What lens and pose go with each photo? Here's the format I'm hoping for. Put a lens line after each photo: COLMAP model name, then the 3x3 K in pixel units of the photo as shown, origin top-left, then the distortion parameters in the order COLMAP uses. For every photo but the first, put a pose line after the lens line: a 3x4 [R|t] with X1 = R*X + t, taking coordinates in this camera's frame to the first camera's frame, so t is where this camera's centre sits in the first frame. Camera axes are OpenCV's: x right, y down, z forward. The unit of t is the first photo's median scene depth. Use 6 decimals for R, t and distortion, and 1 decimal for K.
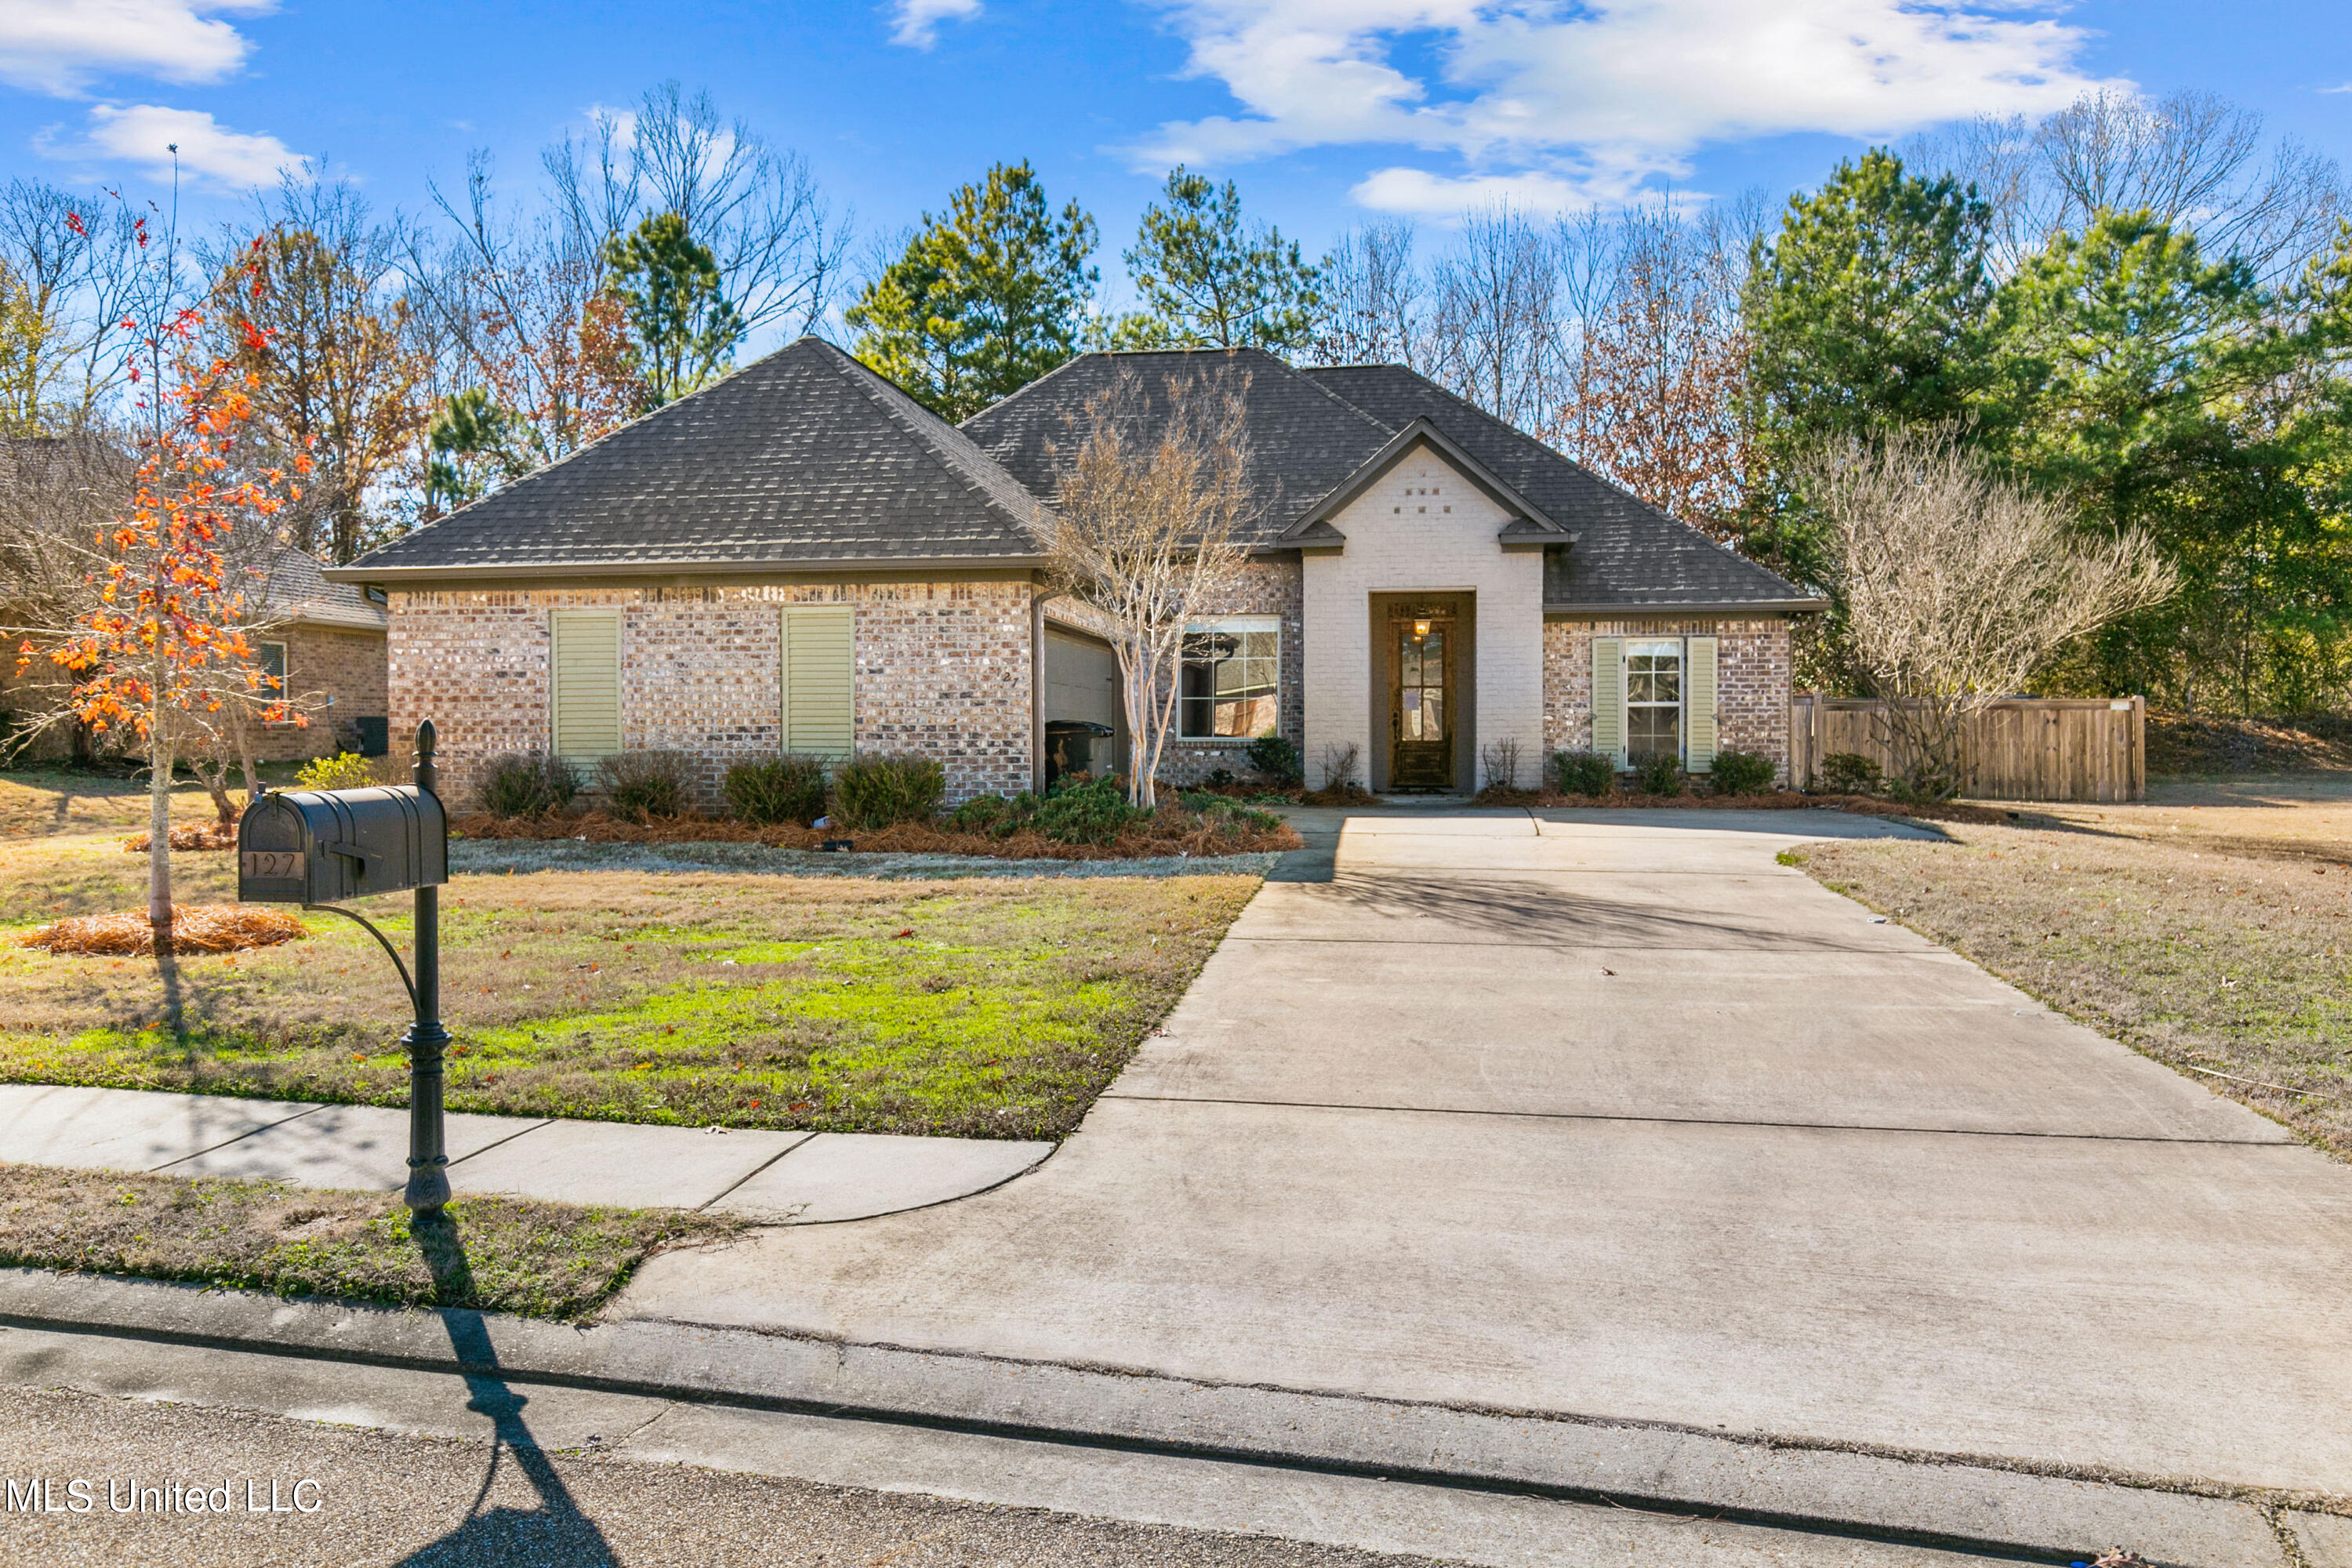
lens RADIAL K [[1753.8, 0, 1179.5], [0, 1753.8, 788.1], [0, 0, 1]] dist [0.002140, -0.001450]
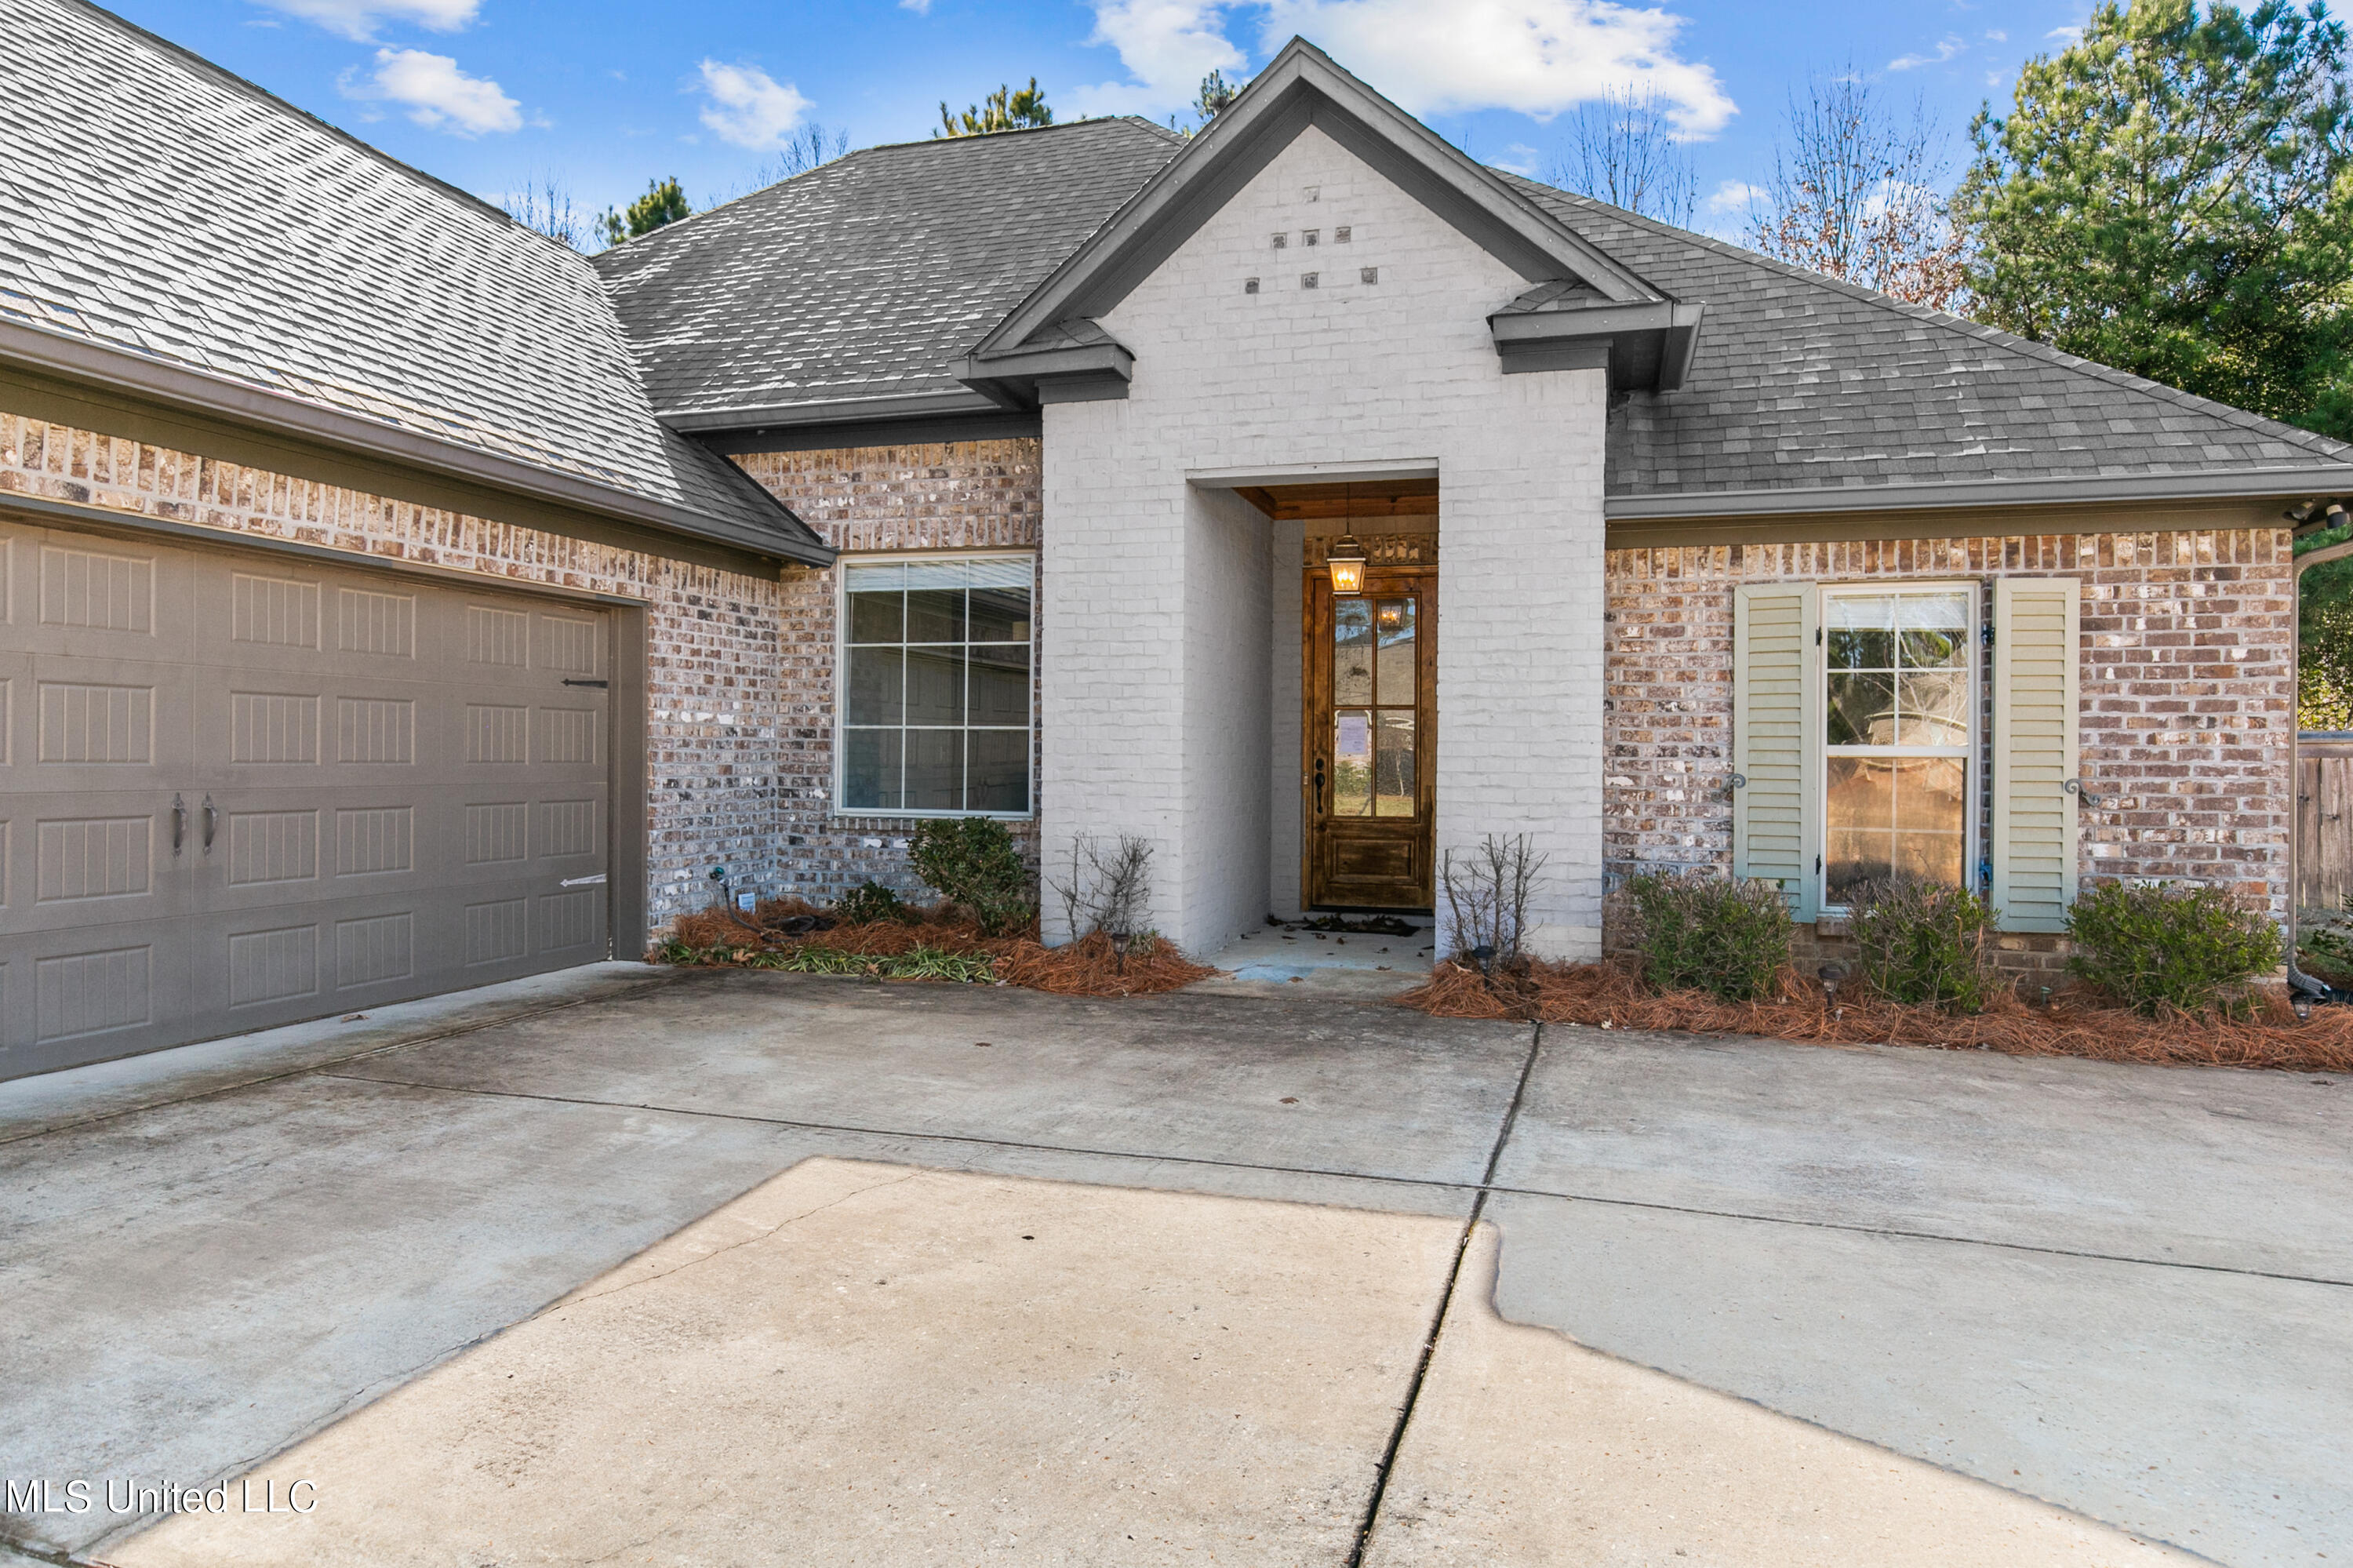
lens RADIAL K [[1438.1, 0, 1168.8], [0, 1438.1, 762.5], [0, 0, 1]] dist [0.004136, 0.002796]
pose [[0.988874, 0.011576, -0.148302, 0.156476], [-0.015215, 0.999610, -0.023429, -0.035150], [0.147973, 0.025425, 0.988665, 0.656083]]
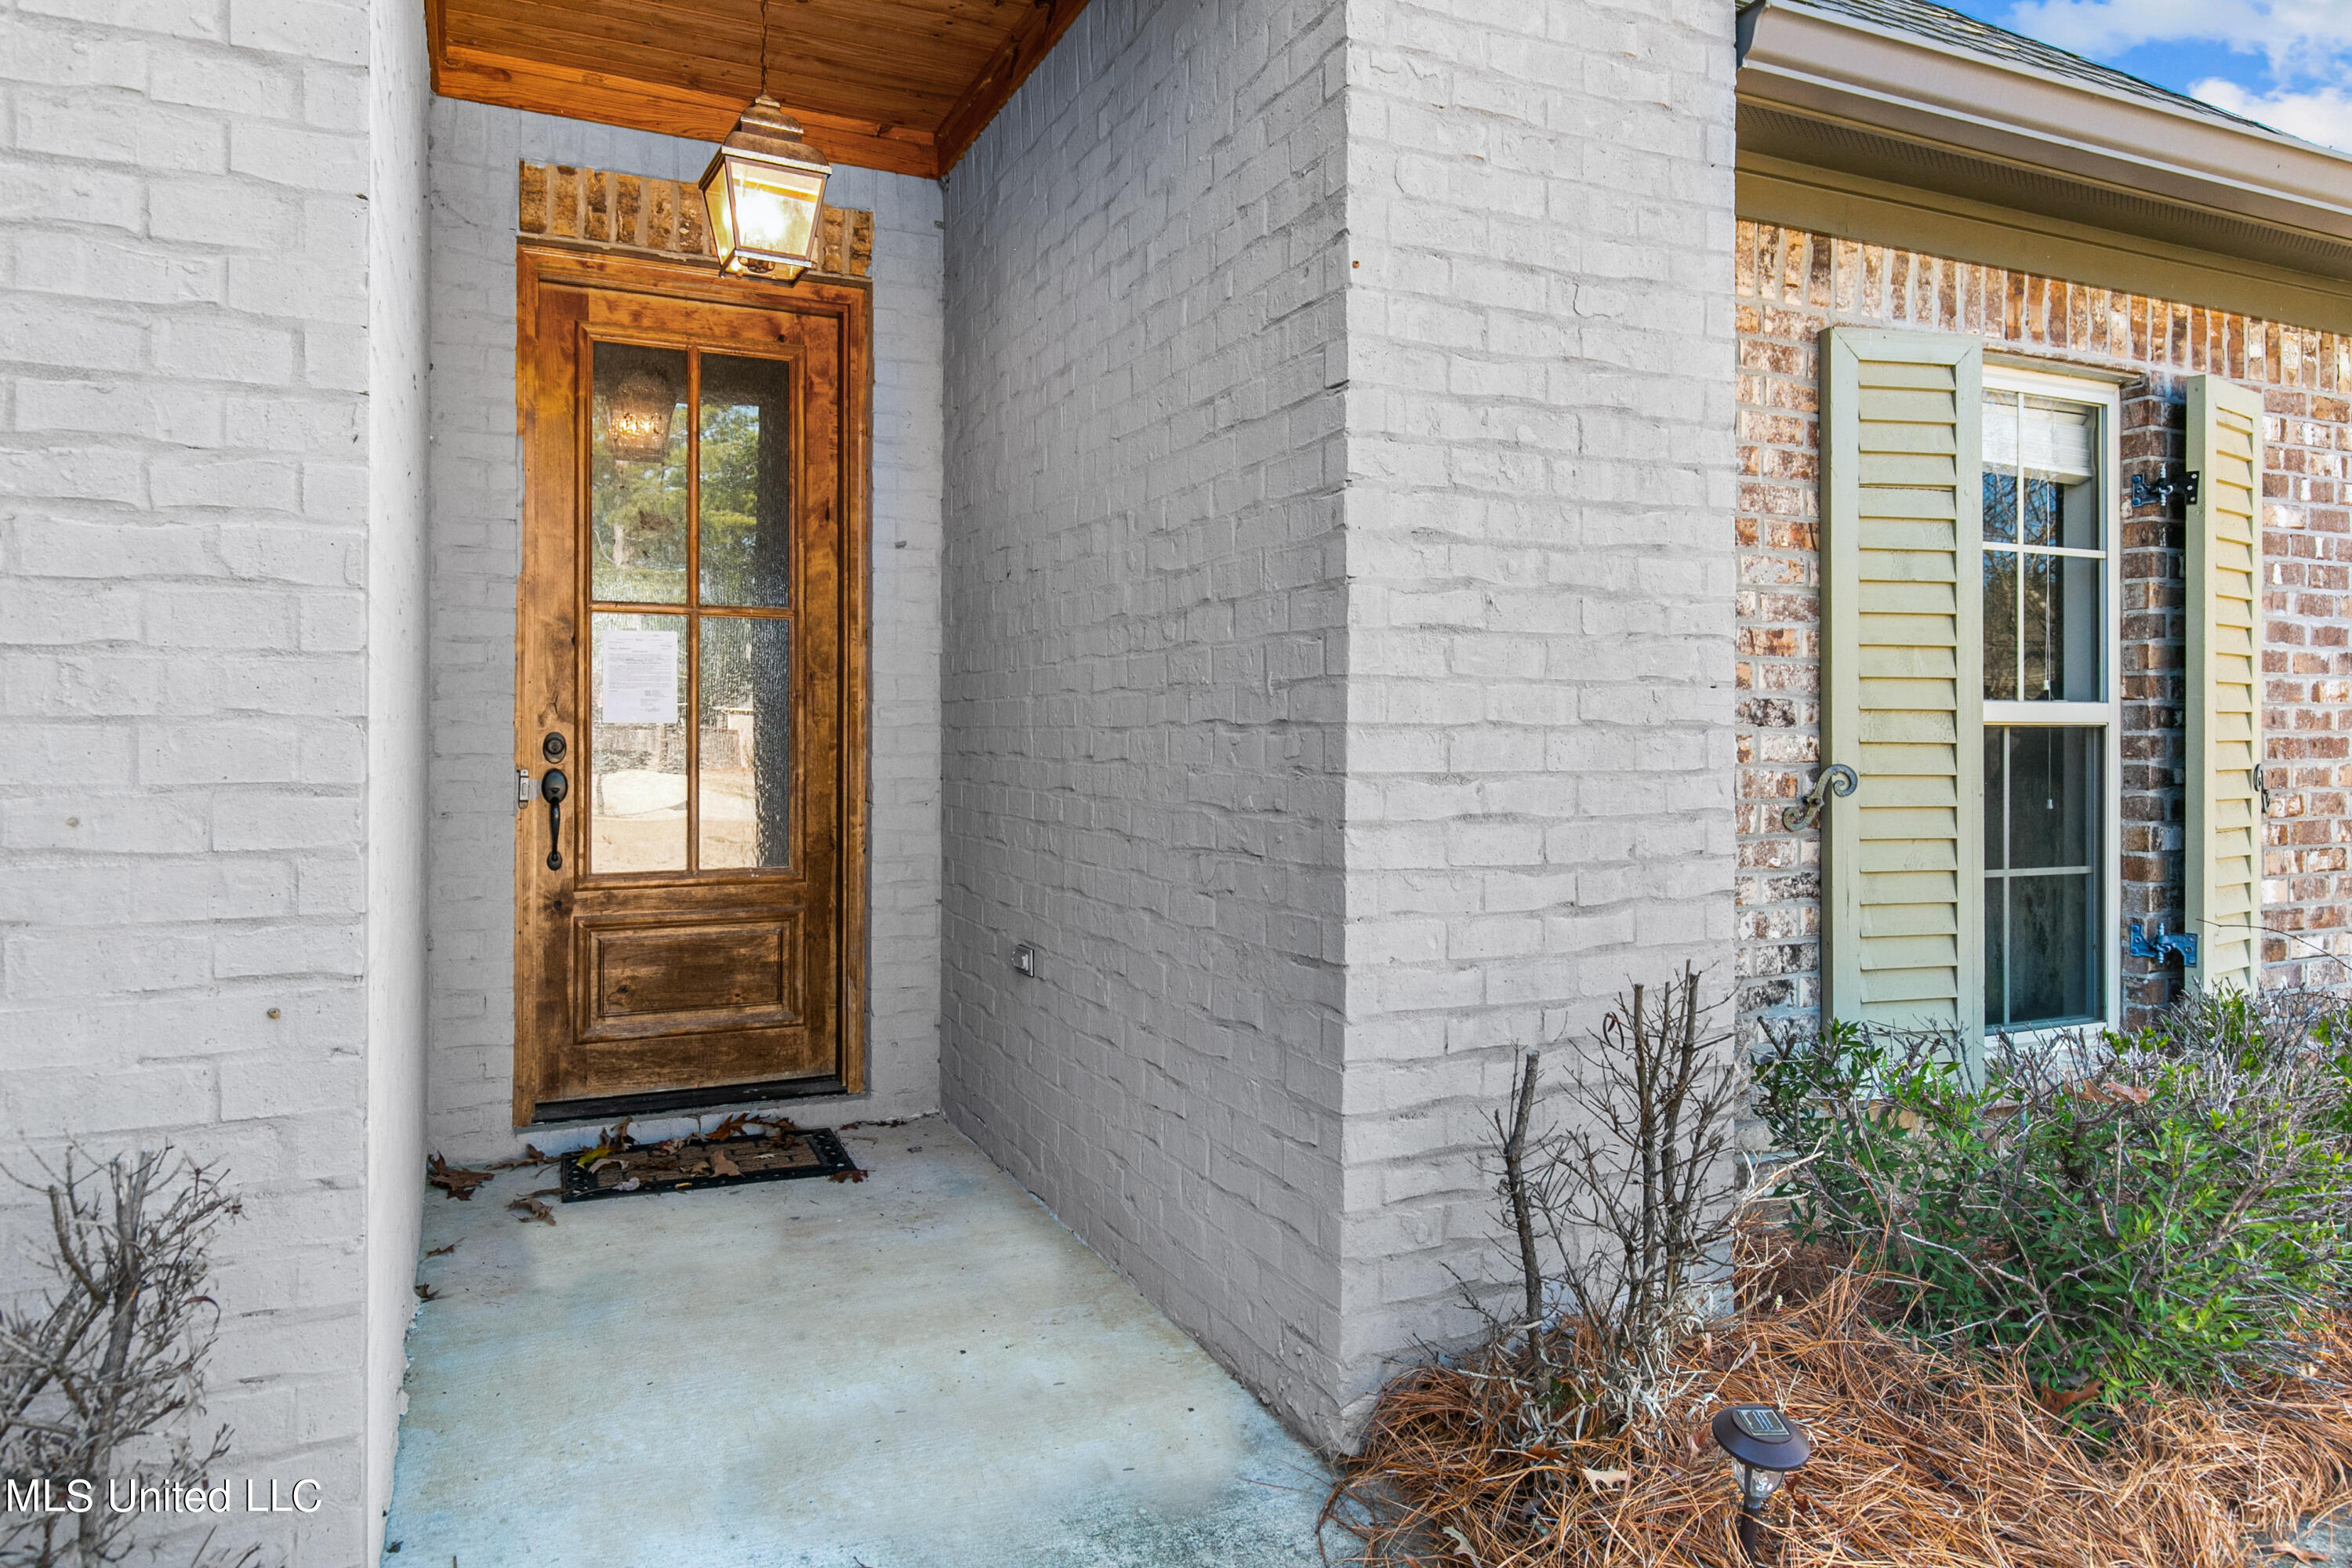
lens RADIAL K [[1489.6, 0, 1150.6], [0, 1489.6, 735.2], [0, 0, 1]] dist [-0.001498, -0.000022]
pose [[0.847680, 0.005344, 0.530481, 0.100927], [0.009238, 0.999649, -0.024833, -0.042099], [-0.530427, 0.025951, 0.847333, 0.912482]]
